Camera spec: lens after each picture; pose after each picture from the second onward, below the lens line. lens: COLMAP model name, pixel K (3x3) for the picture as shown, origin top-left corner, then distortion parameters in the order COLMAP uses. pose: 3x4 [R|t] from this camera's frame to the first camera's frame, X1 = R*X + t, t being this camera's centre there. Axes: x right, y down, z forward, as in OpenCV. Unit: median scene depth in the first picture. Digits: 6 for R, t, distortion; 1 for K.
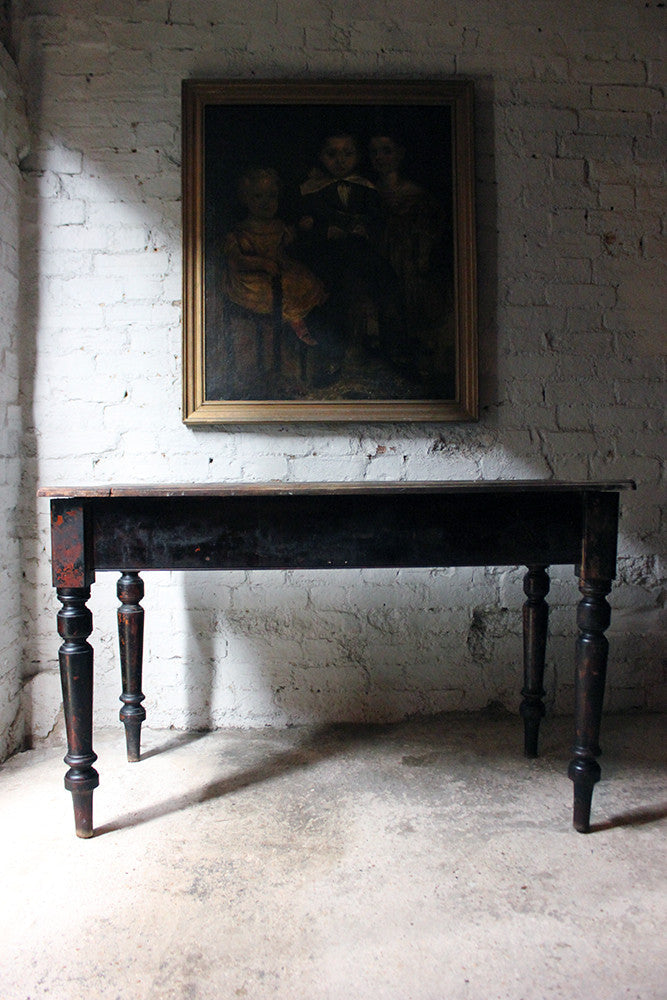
lens RADIAL K [[821.7, 0, 336.4], [0, 821.7, 519.3], [0, 0, 1]] dist [-0.168859, 0.147794]
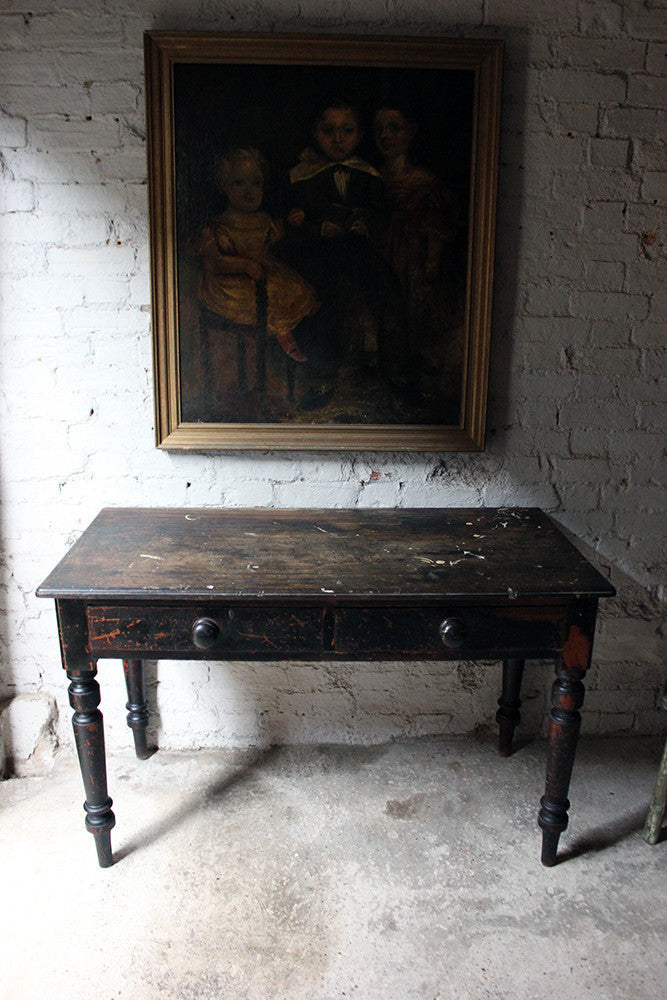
lens RADIAL K [[818.5, 0, 334.5], [0, 818.5, 512.0], [0, 0, 1]] dist [-0.171685, 0.148697]
pose [[0.999669, 0.018049, 0.018361, -0.006965], [-0.021683, 0.974709, 0.222424, -0.252699], [-0.013882, -0.222748, 0.974777, 0.108349]]
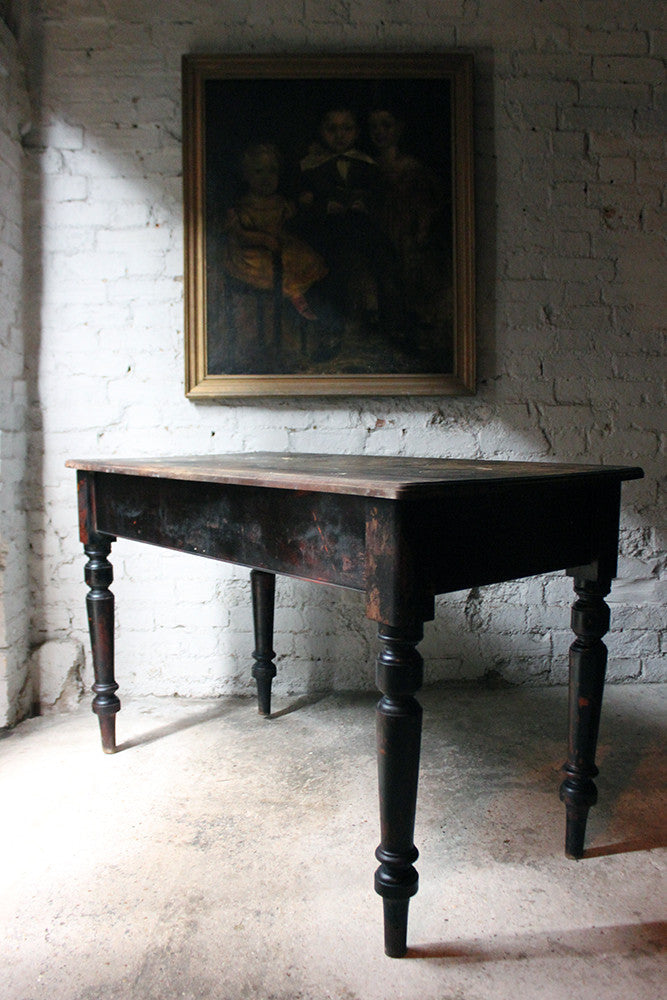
lens RADIAL K [[857.8, 0, 337.0], [0, 857.8, 519.3], [0, 0, 1]] dist [-0.166571, 0.154975]
pose [[0.999920, 0.000707, -0.012605, 0.014758], [-0.000253, 0.999351, 0.036032, -0.003964], [0.012622, -0.036026, 0.999271, -0.065628]]
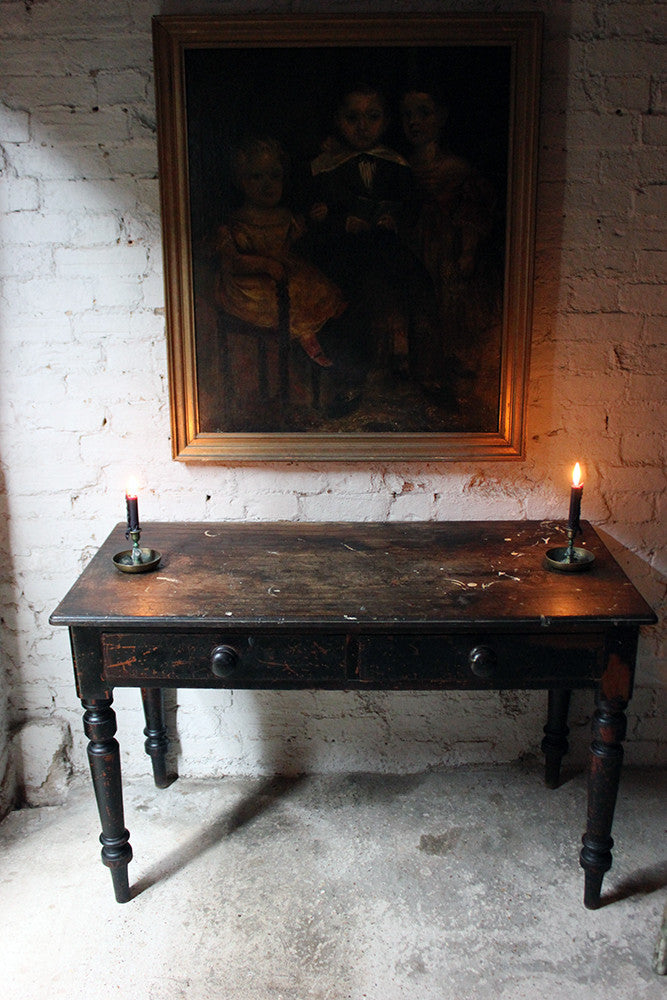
lens RADIAL K [[953.1, 0, 335.5], [0, 953.1, 516.7], [0, 0, 1]] dist [-0.155111, 0.175603]
pose [[0.999275, 0.013431, -0.035632, 0.015565], [-0.004215, 0.968992, 0.247058, -0.304553], [0.037845, -0.246728, 0.968345, 0.038670]]
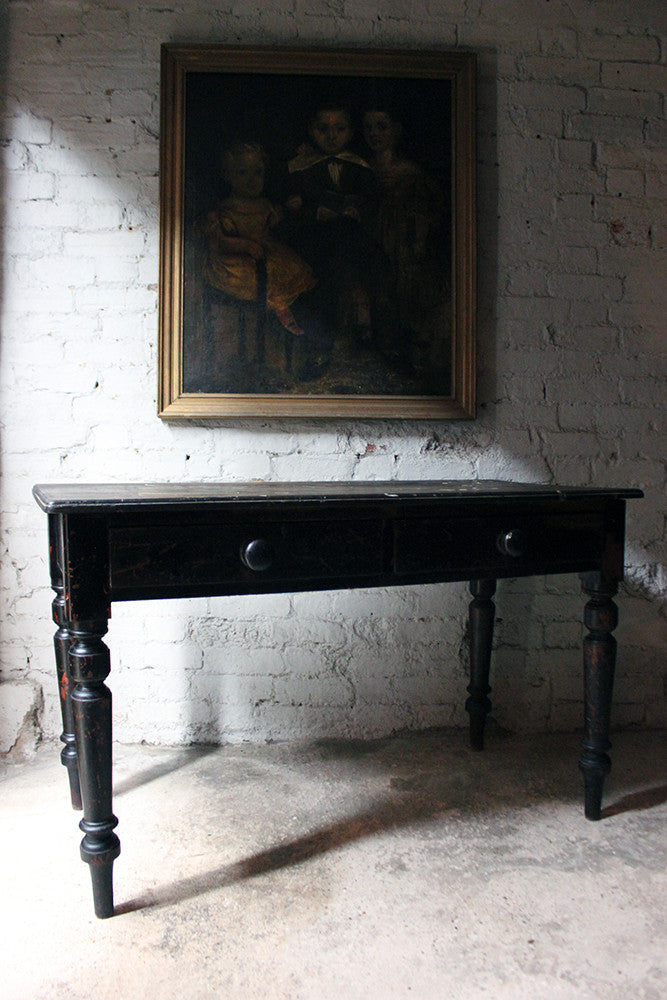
lens RADIAL K [[815.0, 0, 330.7], [0, 815.0, 519.9], [0, 0, 1]] dist [-0.168678, 0.144906]
pose [[0.999638, 0.012676, 0.023749, -0.012217], [-0.013038, 0.999800, 0.015136, -0.017207], [-0.023552, -0.015440, 0.999603, 0.076125]]
